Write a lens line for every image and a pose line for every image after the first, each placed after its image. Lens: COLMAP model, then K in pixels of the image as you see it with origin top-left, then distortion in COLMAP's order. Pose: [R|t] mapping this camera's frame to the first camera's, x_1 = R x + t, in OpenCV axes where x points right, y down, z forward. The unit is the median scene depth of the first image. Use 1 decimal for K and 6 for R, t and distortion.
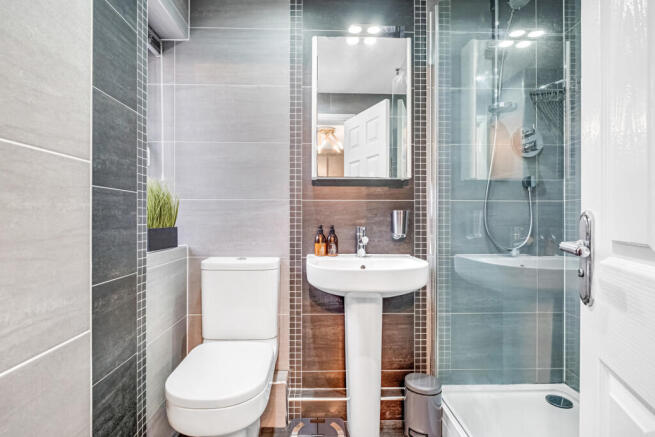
lens RADIAL K [[336.5, 0, 325.9], [0, 336.5, 217.5], [0, 0, 1]] dist [0.004551, 0.001007]
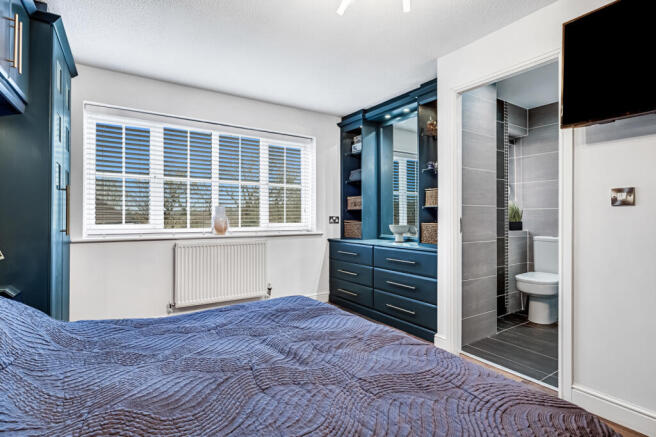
lens RADIAL K [[337.0, 0, 322.2], [0, 337.0, 217.0], [0, 0, 1]] dist [0.004551, 0.001007]
pose [[0.536919, -0.008379, -0.843592, 0.772775], [0.005573, 0.999964, -0.006385, 0.004748], [0.843616, -0.001273, 0.536946, -1.392893]]
